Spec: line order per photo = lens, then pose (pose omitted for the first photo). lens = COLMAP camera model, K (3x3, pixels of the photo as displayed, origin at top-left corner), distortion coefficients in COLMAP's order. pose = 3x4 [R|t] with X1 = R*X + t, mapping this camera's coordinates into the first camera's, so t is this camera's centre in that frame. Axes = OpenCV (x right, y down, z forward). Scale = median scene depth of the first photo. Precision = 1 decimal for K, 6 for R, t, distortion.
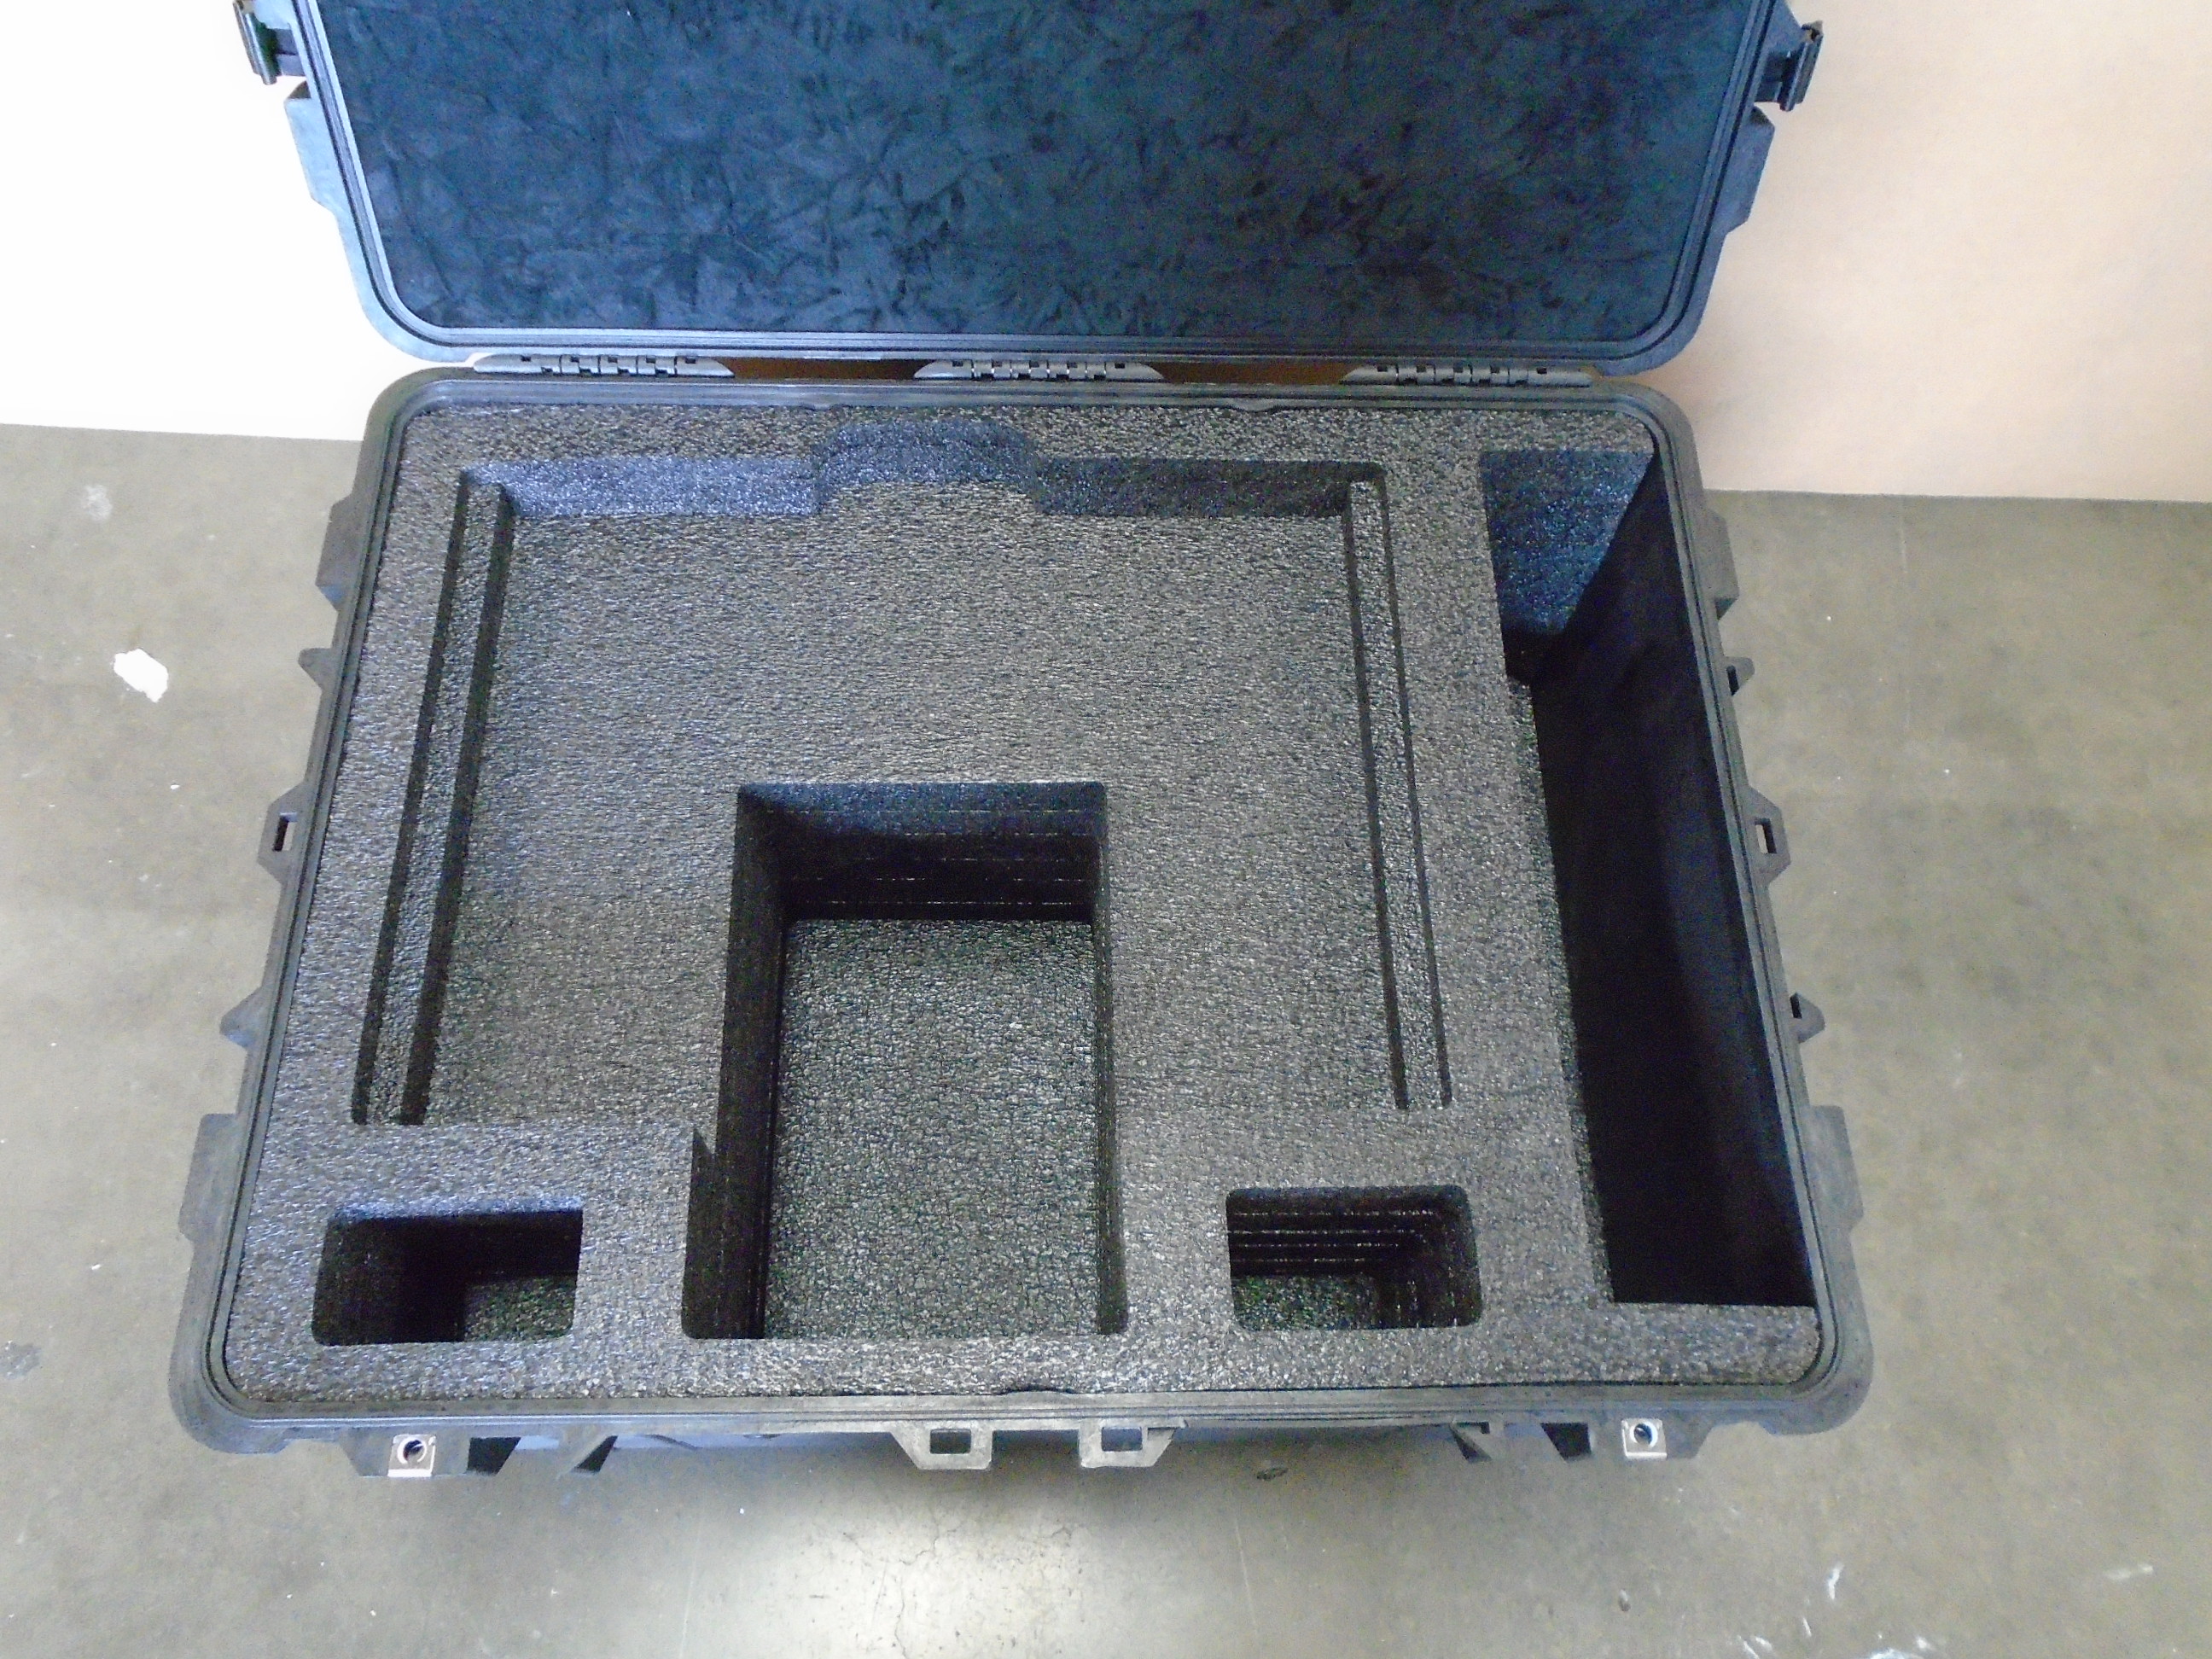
lens RADIAL K [[1677.9, 0, 1090.6], [0, 1677.9, 797.2], [0, 0, 1]] dist [-0.003569, -0.004635]
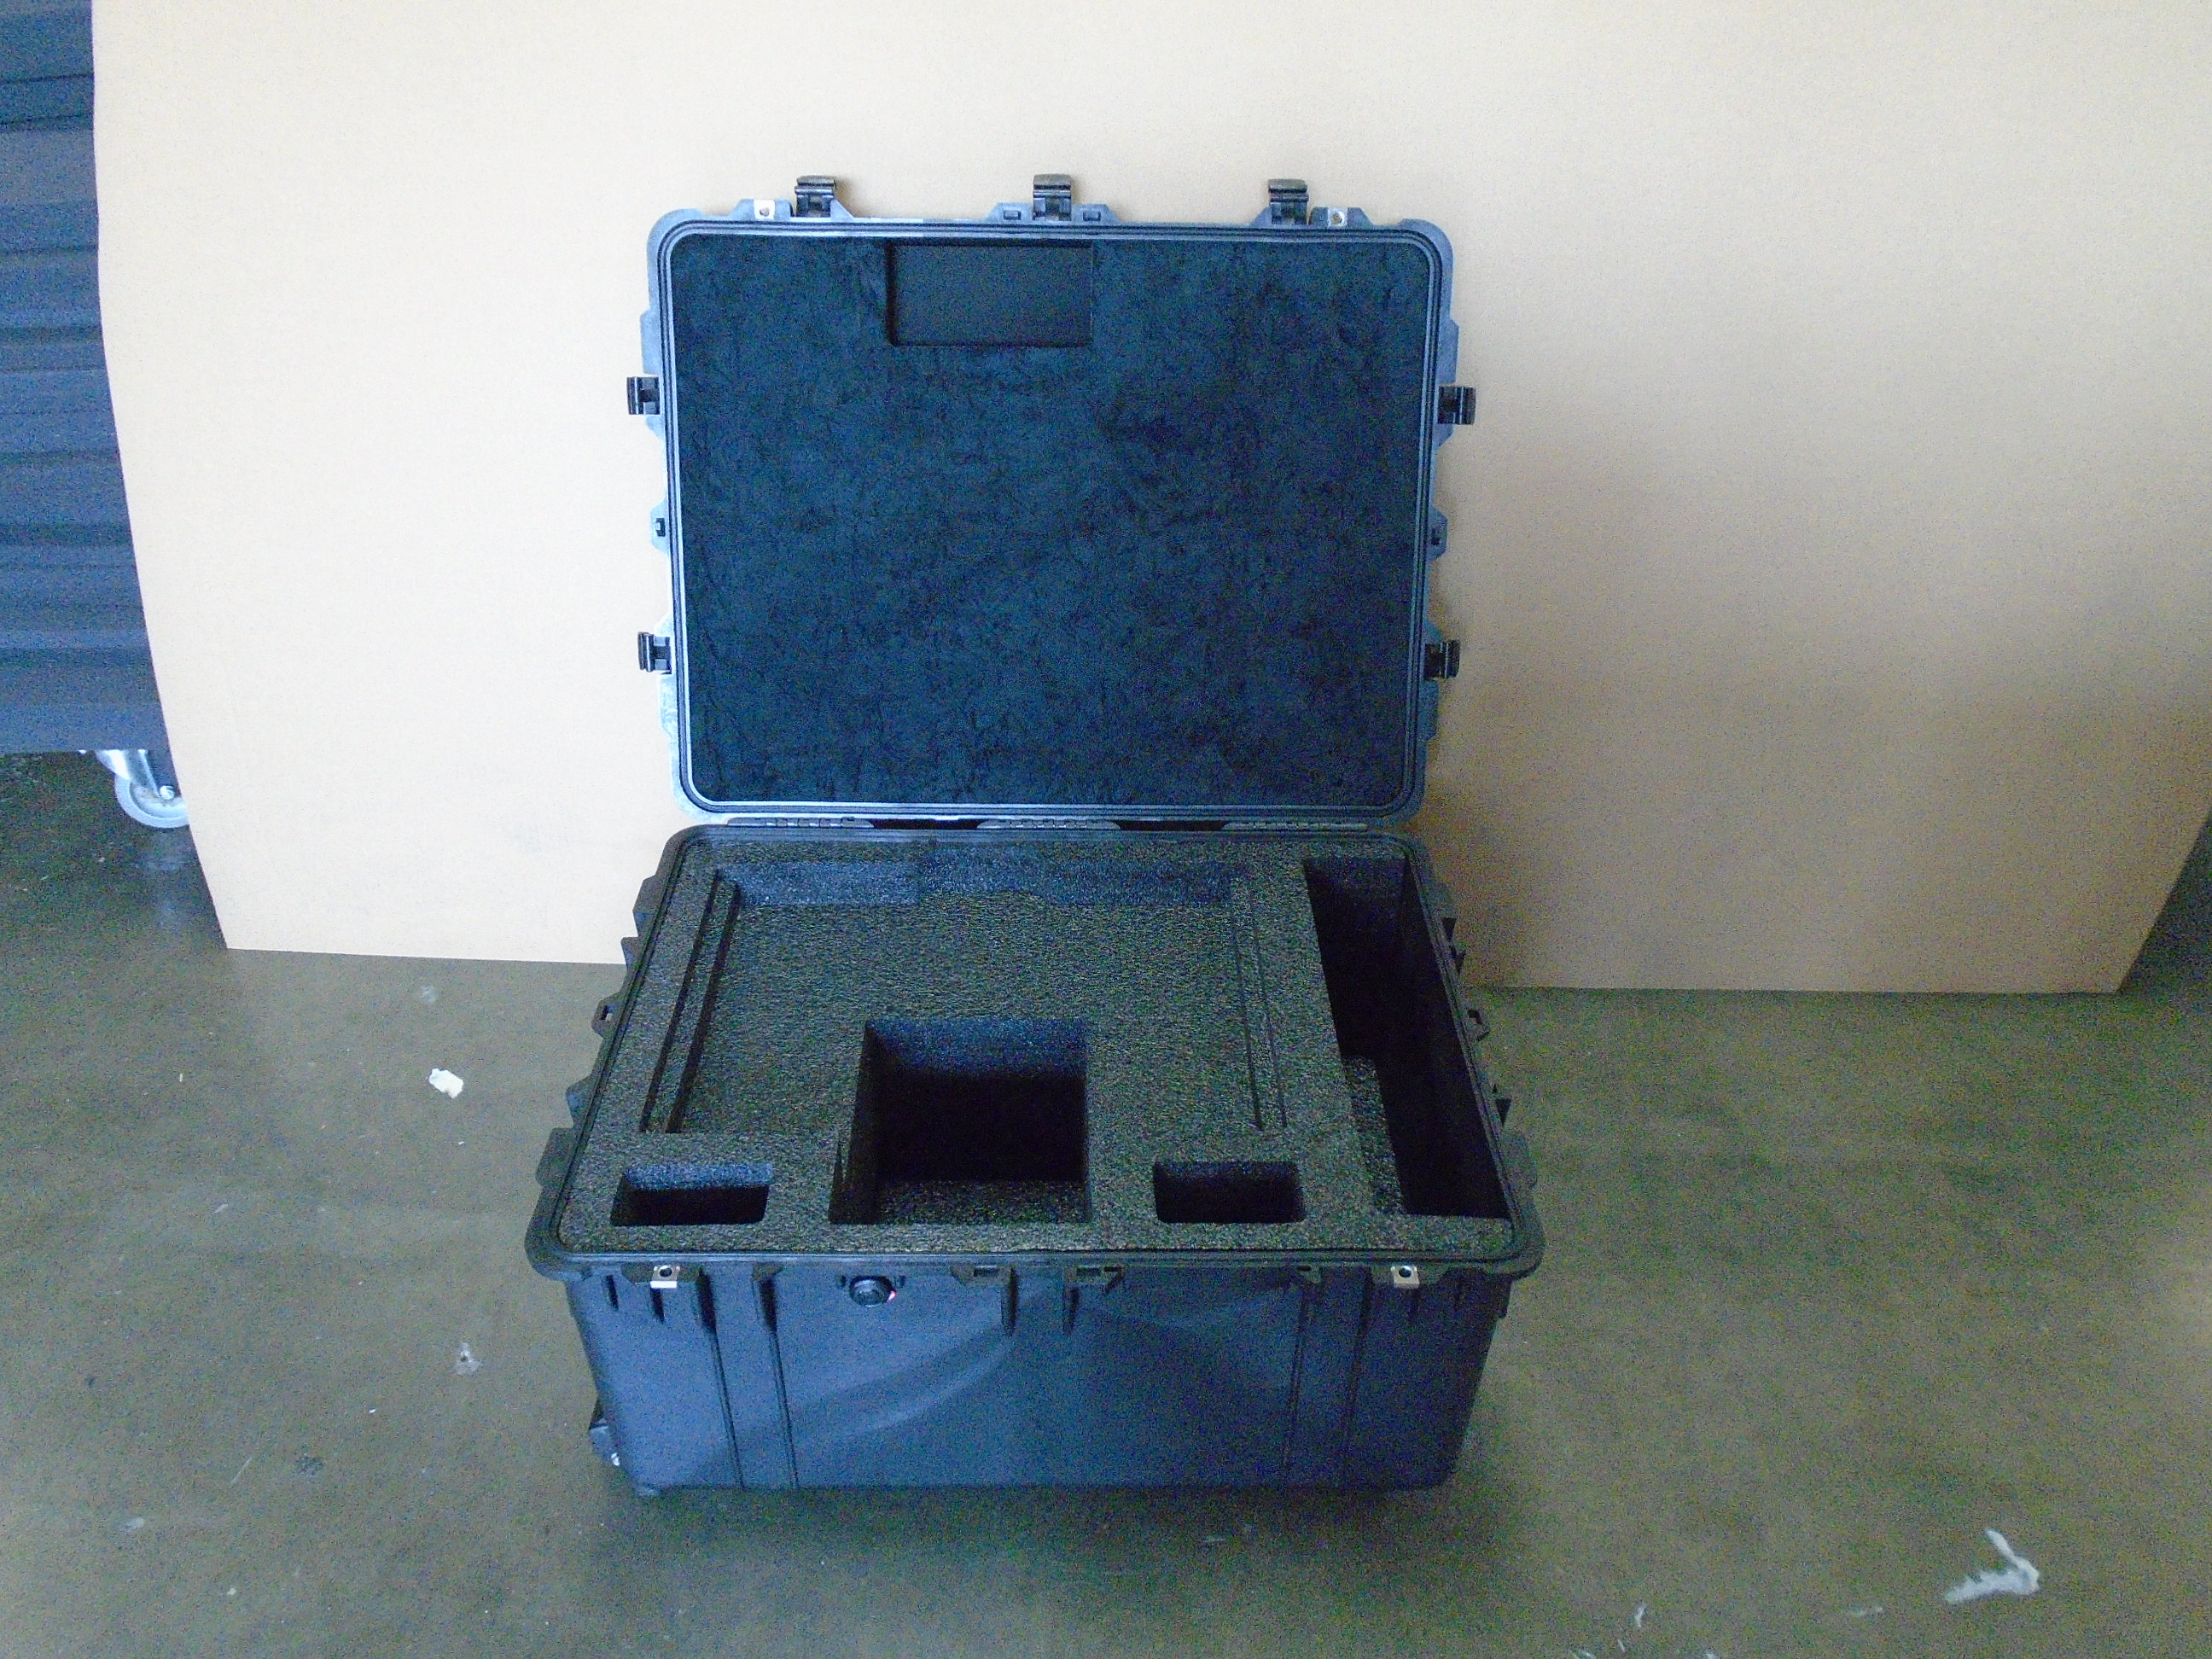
lens RADIAL K [[1678.0, 0, 1096.0], [0, 1678.0, 836.7], [0, 0, 1]] dist [-0.011602, 0.005473]
pose [[0.999833, -0.013593, -0.012239, 0.041553], [0.005339, 0.856850, -0.515538, 0.686147], [0.017495, 0.515386, 0.856779, -0.511265]]
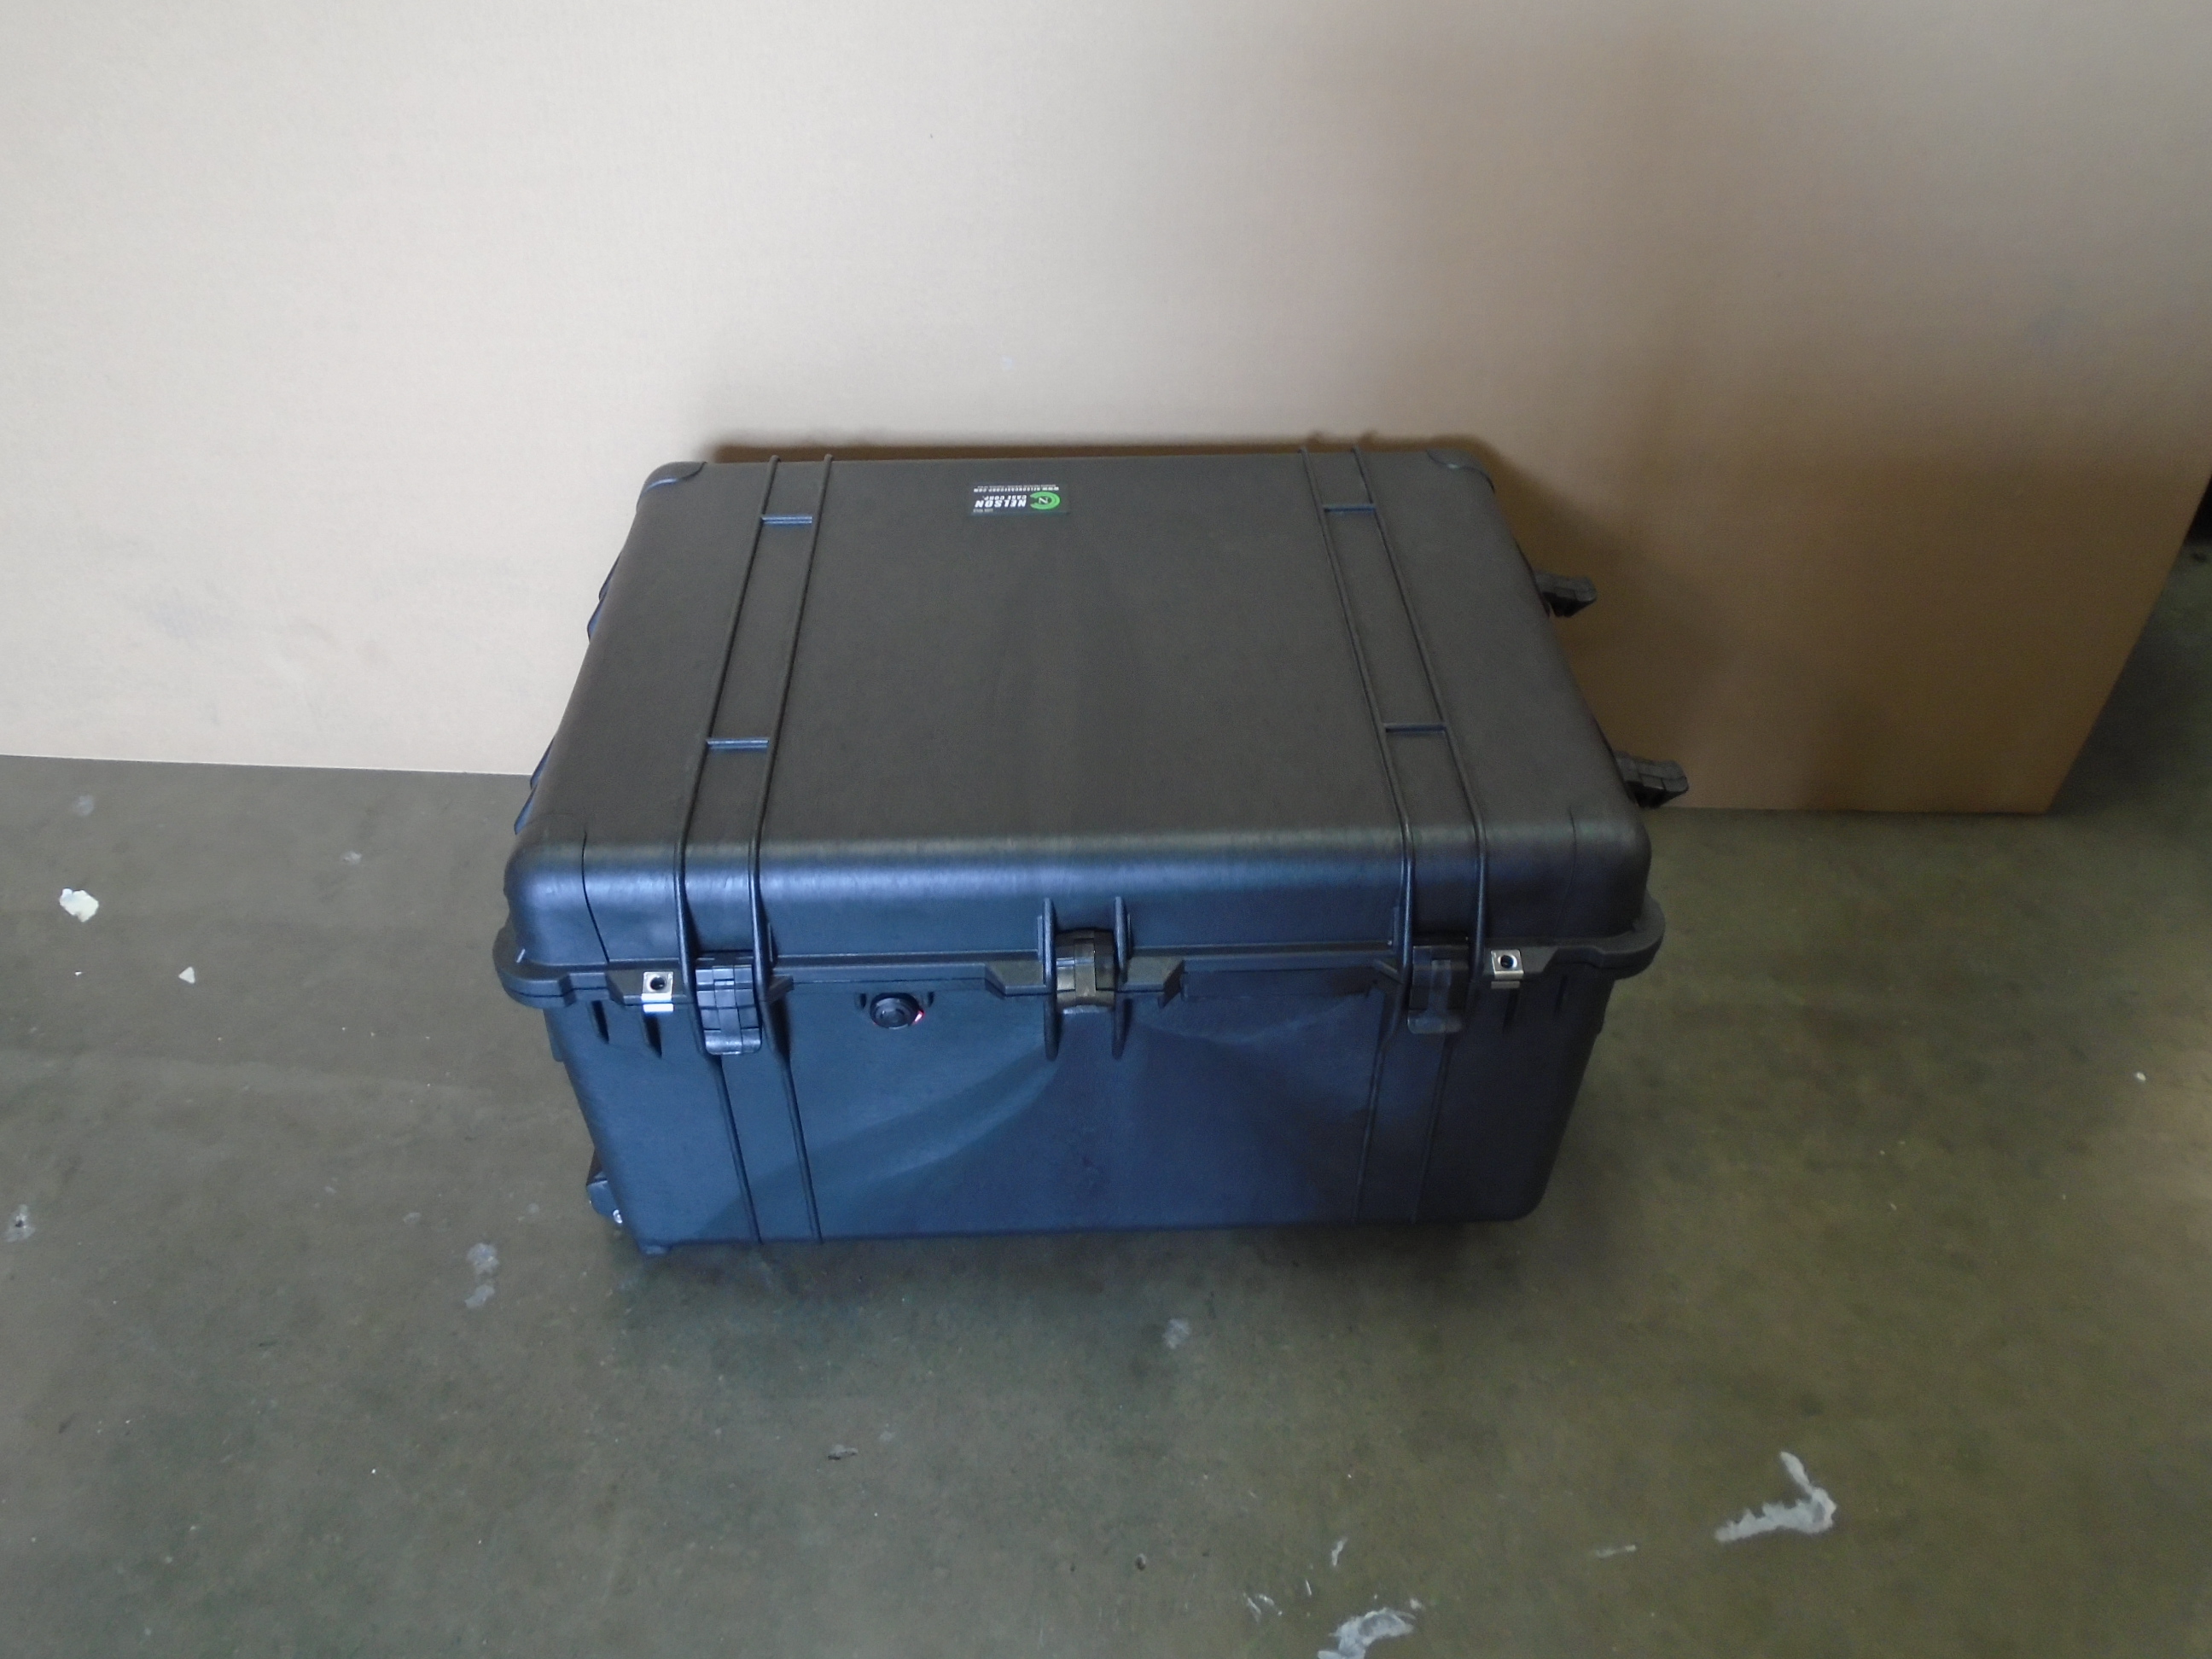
lens RADIAL K [[1678.0, 0, 1096.0], [0, 1678.0, 836.7], [0, 0, 1]] dist [-0.011602, 0.005473]
pose [[0.999067, -0.008935, -0.042245, 0.371938], [-0.009785, 0.906055, -0.423046, 0.563339], [0.042056, 0.423065, 0.905123, -0.218255]]
